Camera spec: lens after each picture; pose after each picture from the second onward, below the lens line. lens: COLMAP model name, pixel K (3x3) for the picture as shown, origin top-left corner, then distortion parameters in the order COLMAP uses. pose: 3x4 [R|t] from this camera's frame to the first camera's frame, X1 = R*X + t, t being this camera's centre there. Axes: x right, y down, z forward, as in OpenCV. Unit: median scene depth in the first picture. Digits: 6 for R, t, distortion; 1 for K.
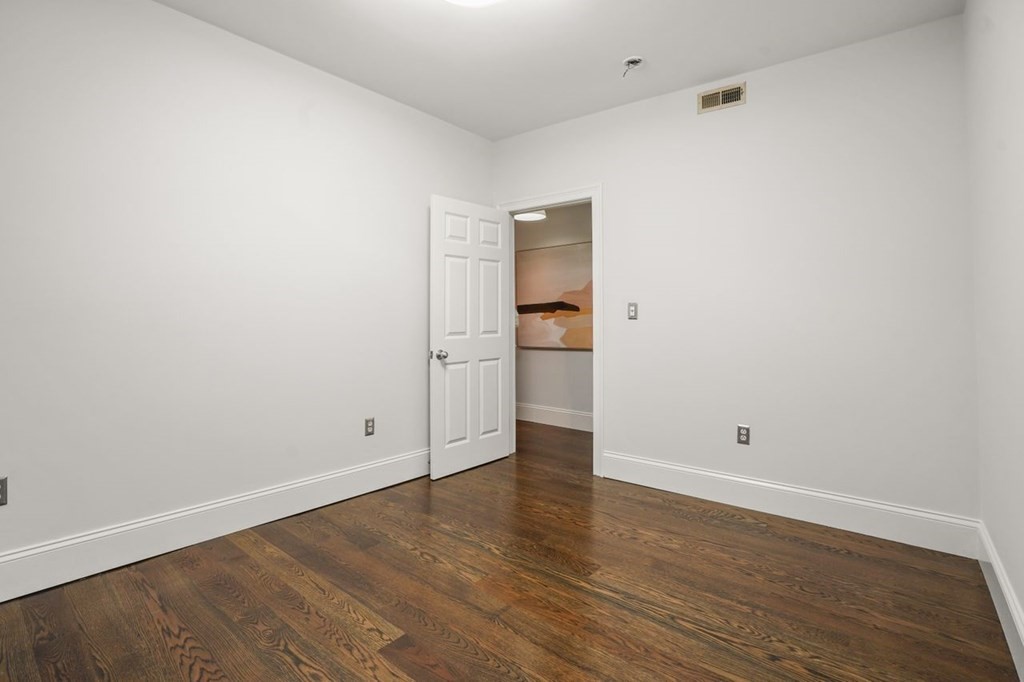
lens RADIAL K [[477.8, 0, 512.9], [0, 477.8, 334.2], [0, 0, 1]] dist [-0.055400, 0.018626]
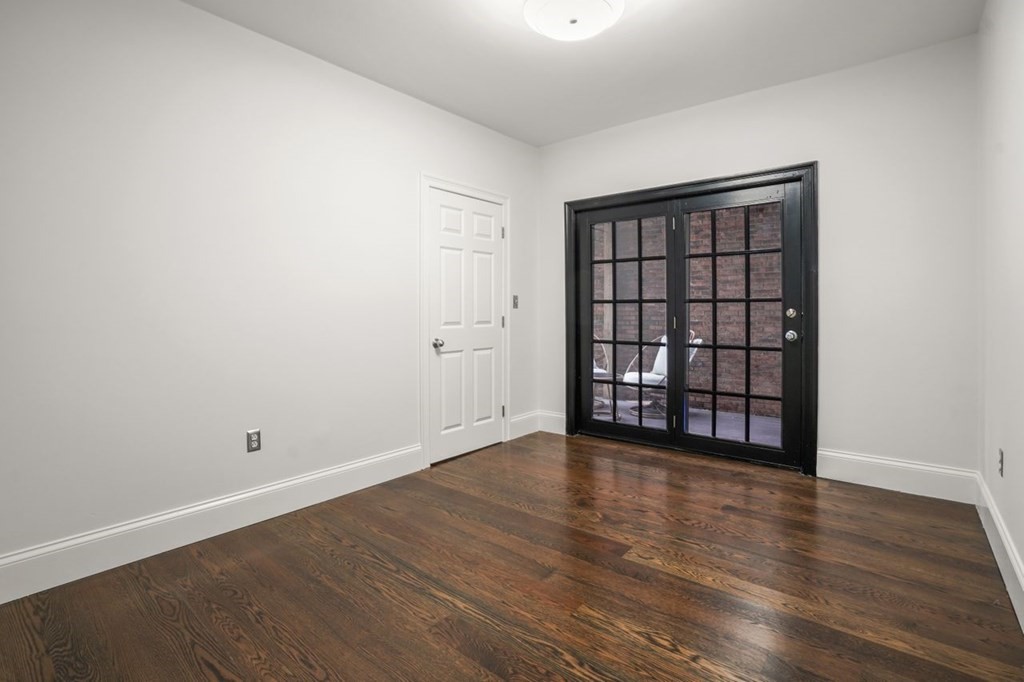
lens RADIAL K [[477.8, 0, 512.9], [0, 477.8, 334.2], [0, 0, 1]] dist [-0.055400, 0.018626]
pose [[-0.999942, 0.003534, 0.010125, 0.043988], [0.004294, 0.997092, 0.076083, -0.053775], [-0.009826, 0.076122, -0.997050, 1.995229]]
